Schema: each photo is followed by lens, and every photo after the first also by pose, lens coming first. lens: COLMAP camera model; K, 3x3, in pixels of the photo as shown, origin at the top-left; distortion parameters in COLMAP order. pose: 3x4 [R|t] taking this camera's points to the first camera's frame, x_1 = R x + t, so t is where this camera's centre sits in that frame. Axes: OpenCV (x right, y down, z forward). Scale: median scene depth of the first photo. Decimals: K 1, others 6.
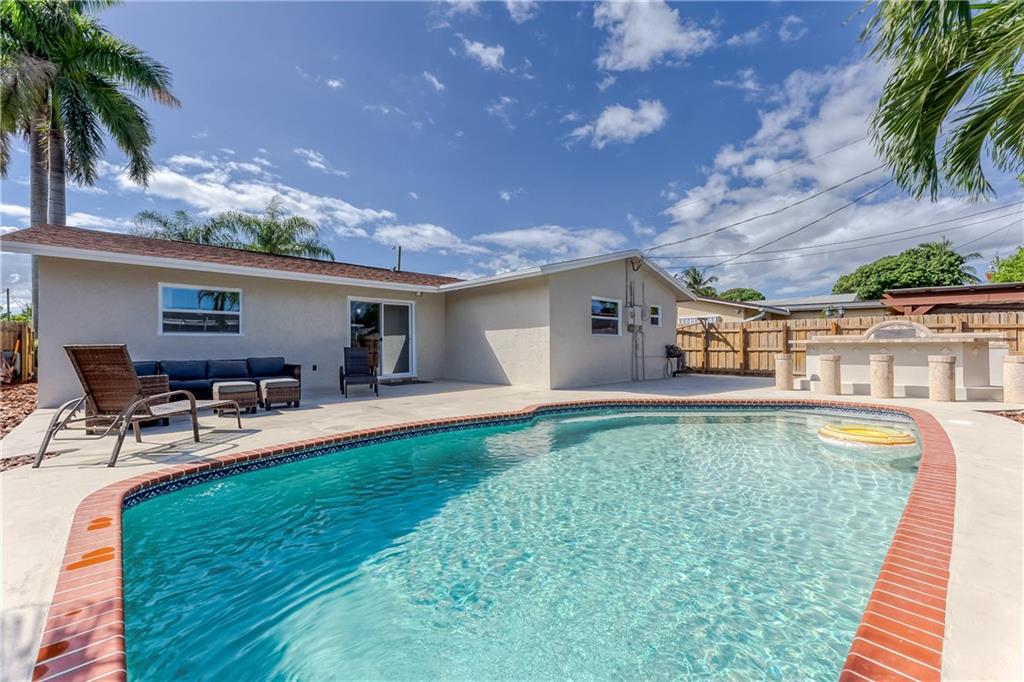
lens RADIAL K [[413.9, 0, 517.5], [0, 413.9, 342.5], [0, 0, 1]] dist [-0.002690, -0.000087]
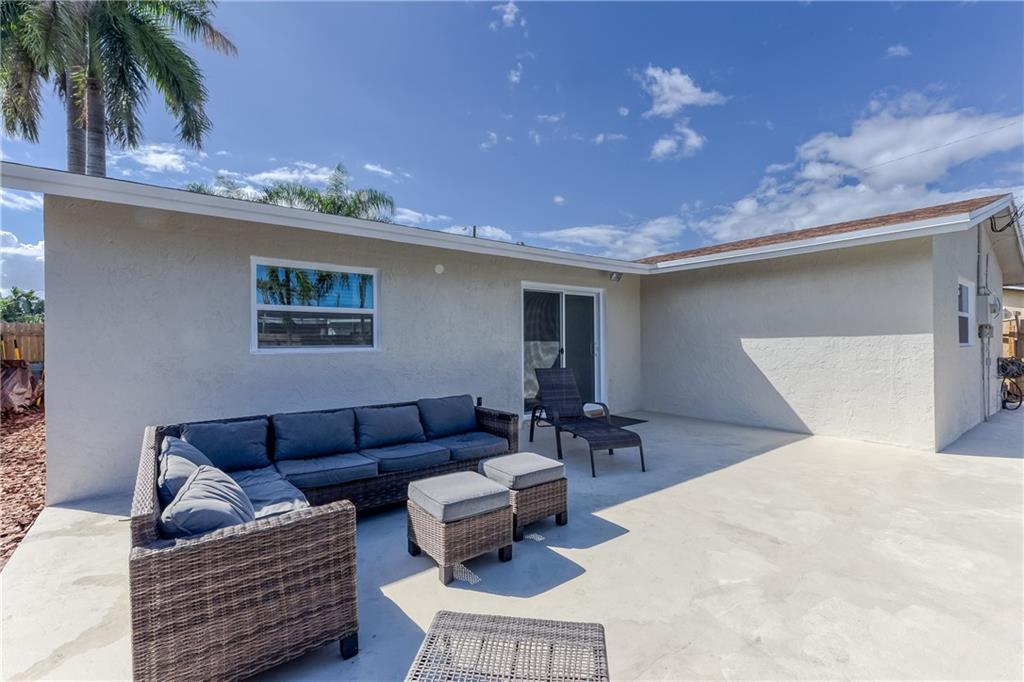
lens RADIAL K [[452.0, 0, 513.4], [0, 452.0, 335.8], [0, 0, 1]] dist [0.004955, 0.001421]
pose [[0.994370, 0.000307, -0.105965, -0.221187], [-0.000609, 0.999996, -0.002823, -0.018761], [0.105964, 0.002872, 0.994366, 0.212200]]
